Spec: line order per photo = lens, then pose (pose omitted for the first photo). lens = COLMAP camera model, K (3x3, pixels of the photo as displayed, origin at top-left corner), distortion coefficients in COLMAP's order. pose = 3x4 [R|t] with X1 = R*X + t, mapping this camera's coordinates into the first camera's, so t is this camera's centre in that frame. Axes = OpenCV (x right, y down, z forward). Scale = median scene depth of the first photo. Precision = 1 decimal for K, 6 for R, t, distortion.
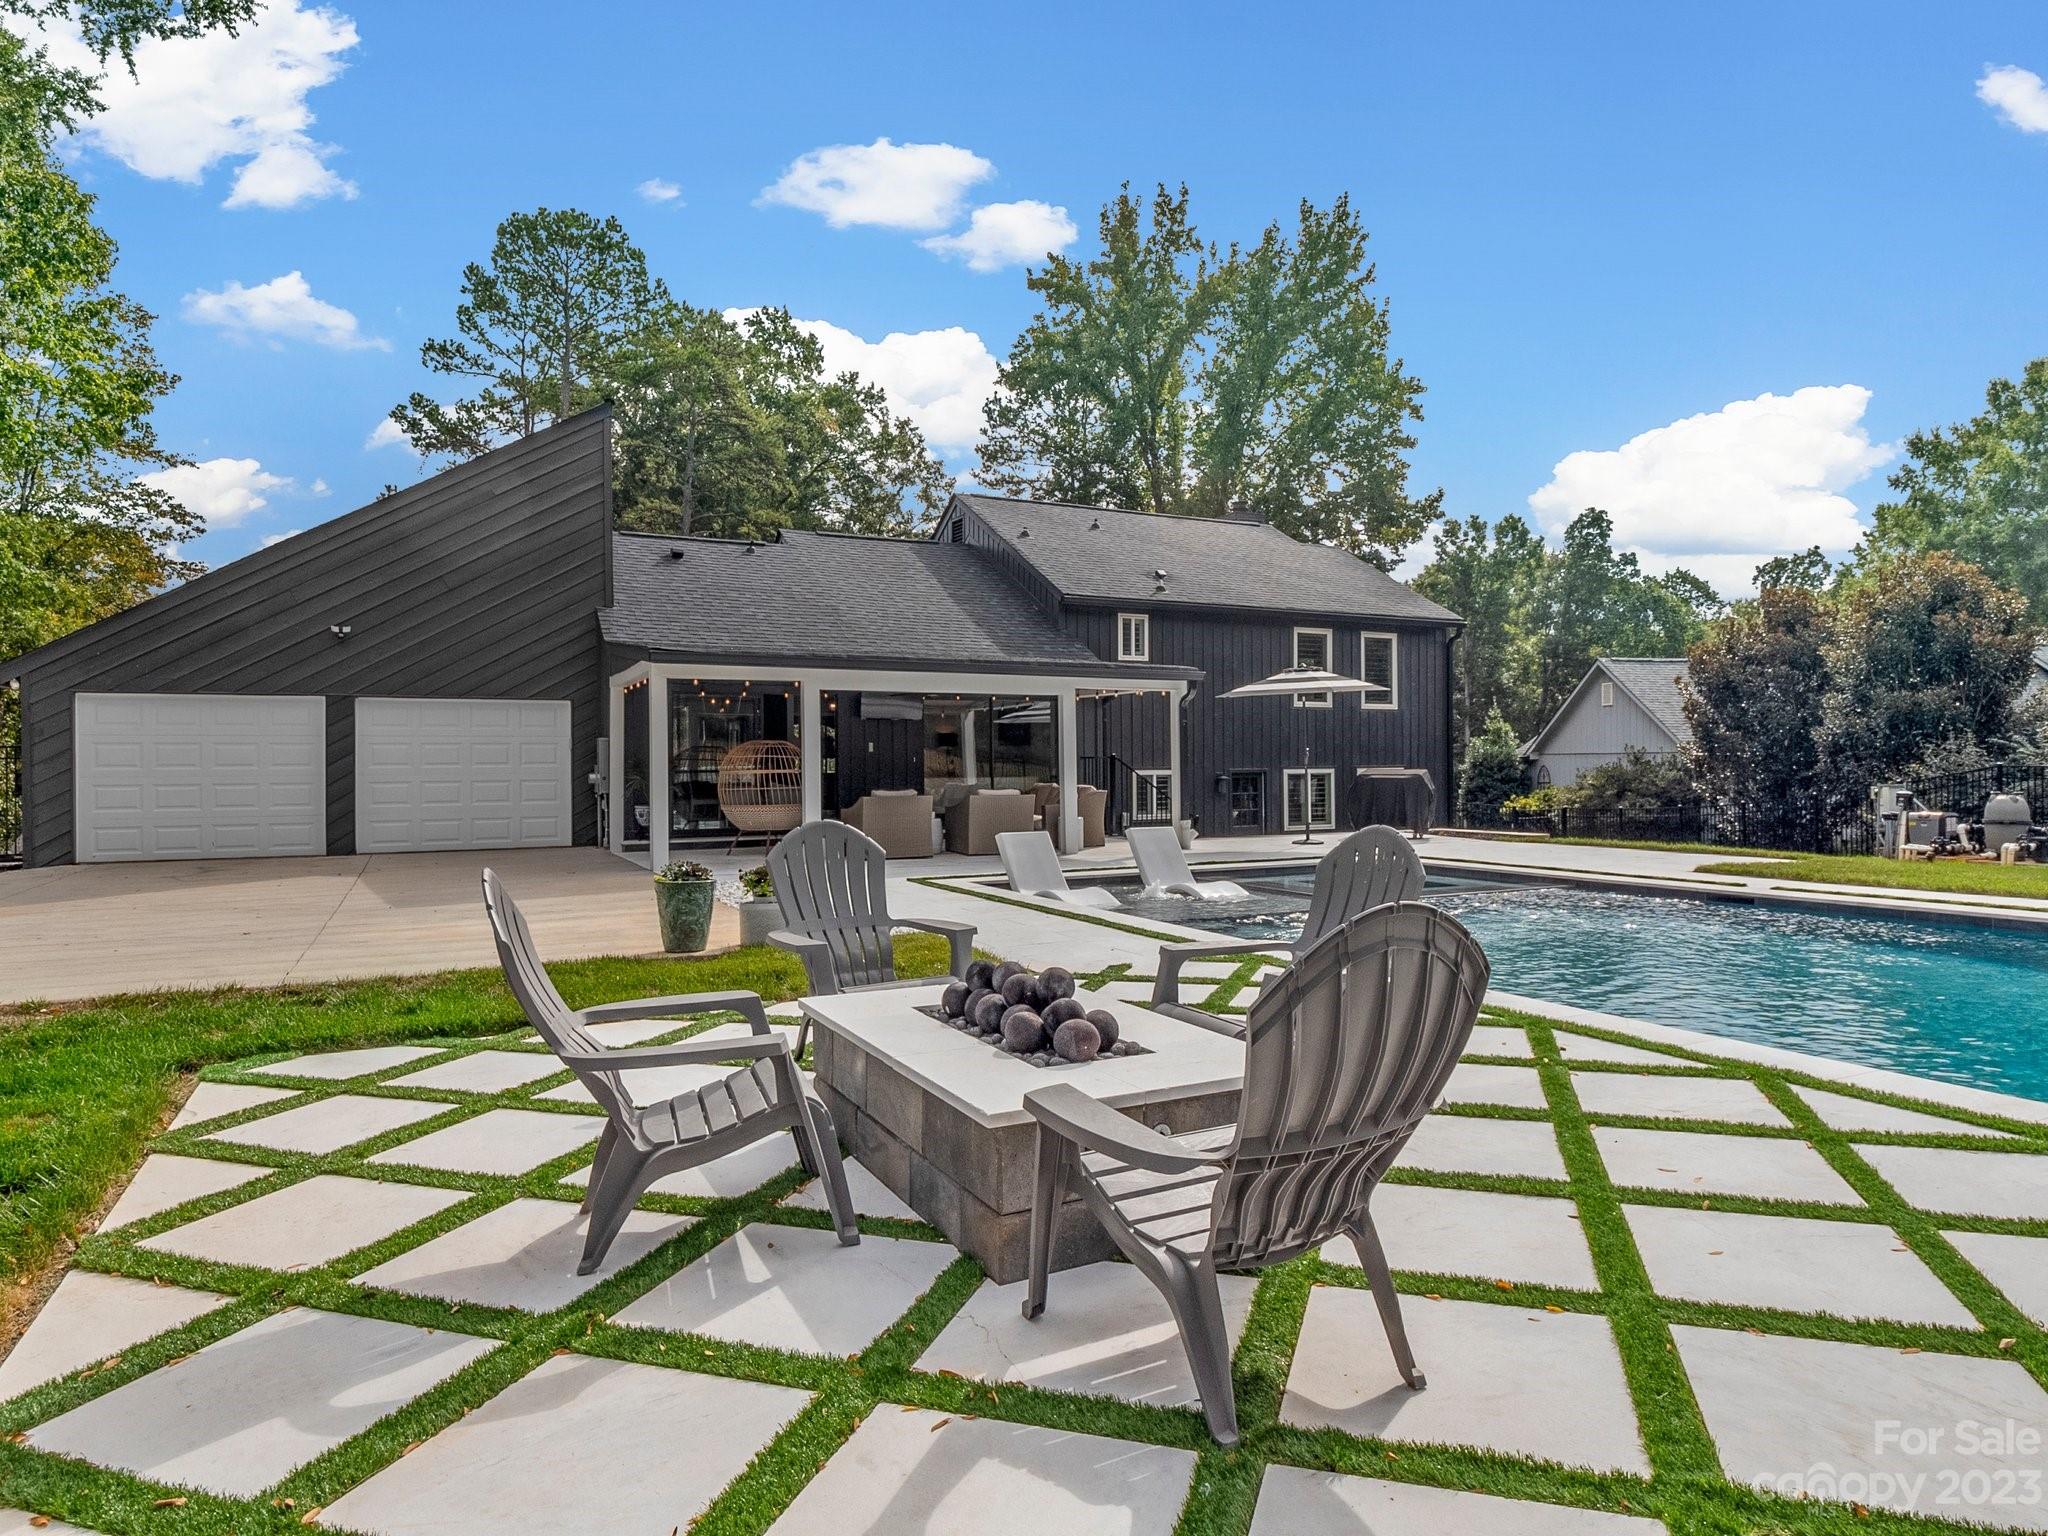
lens RADIAL K [[1178.5, 0, 1021.0], [0, 1178.5, 774.2], [0, 0, 1]] dist [-0.000266, -0.018401]
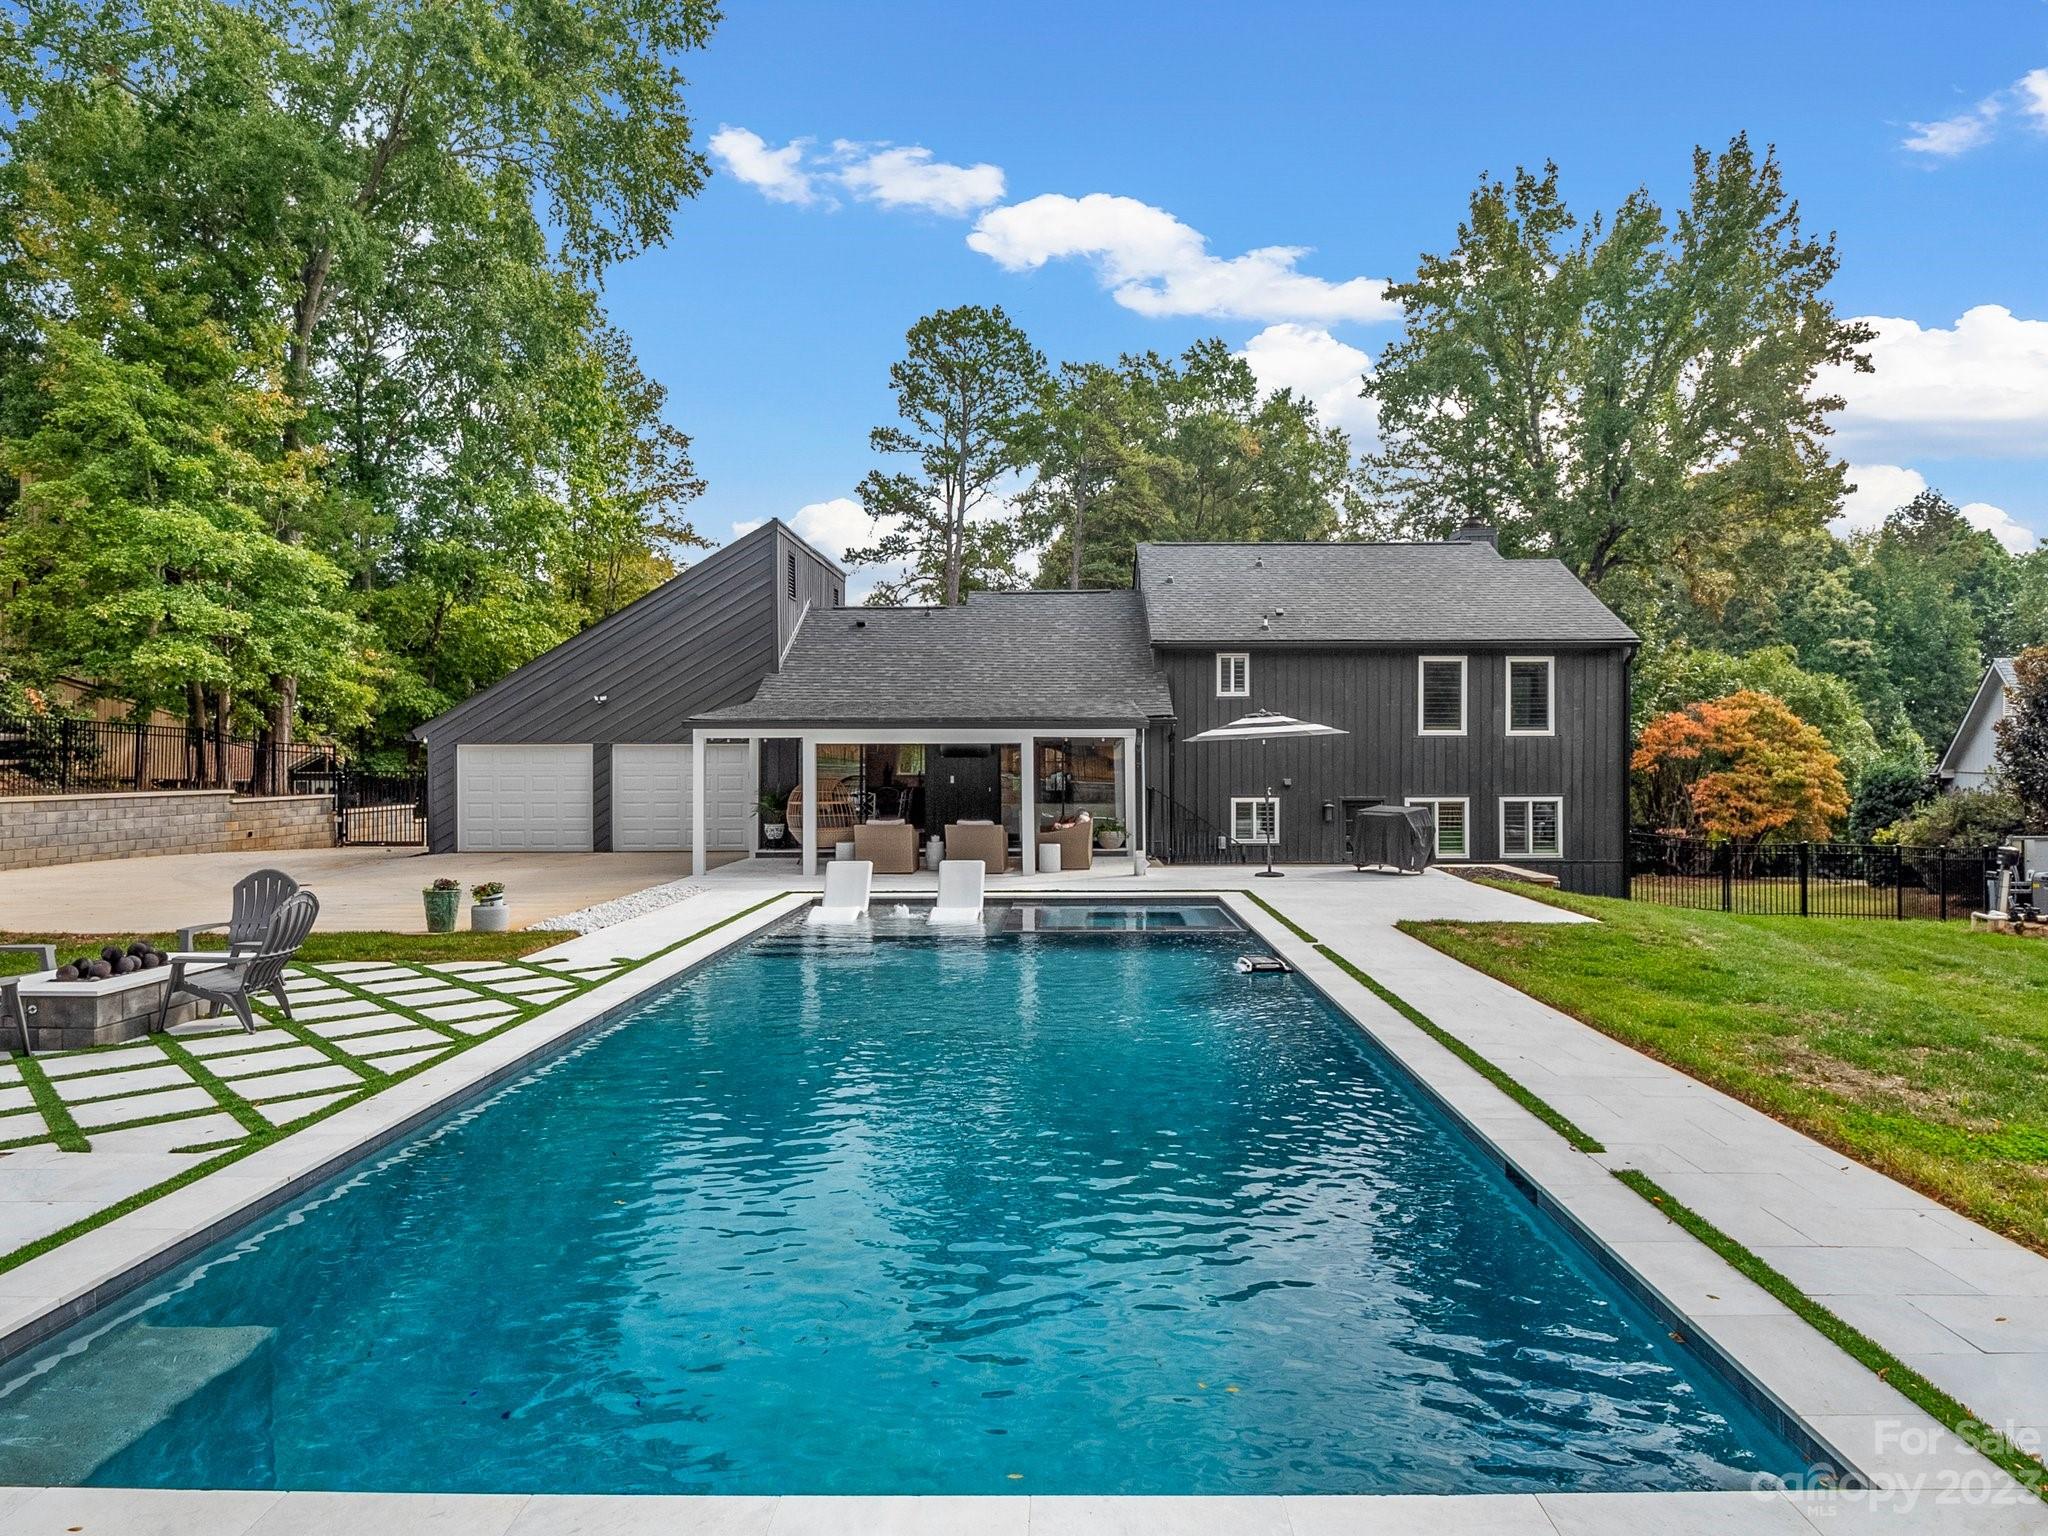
lens RADIAL K [[1222.8, 0, 1065.8], [0, 1222.8, 767.7], [0, 0, 1]] dist [-0.006971, -0.003204]
pose [[0.889195, 0.004790, -0.457502, 0.419676], [-0.006363, 0.999978, -0.001897, -0.024314], [0.457483, 0.004598, 0.889206, -0.062358]]
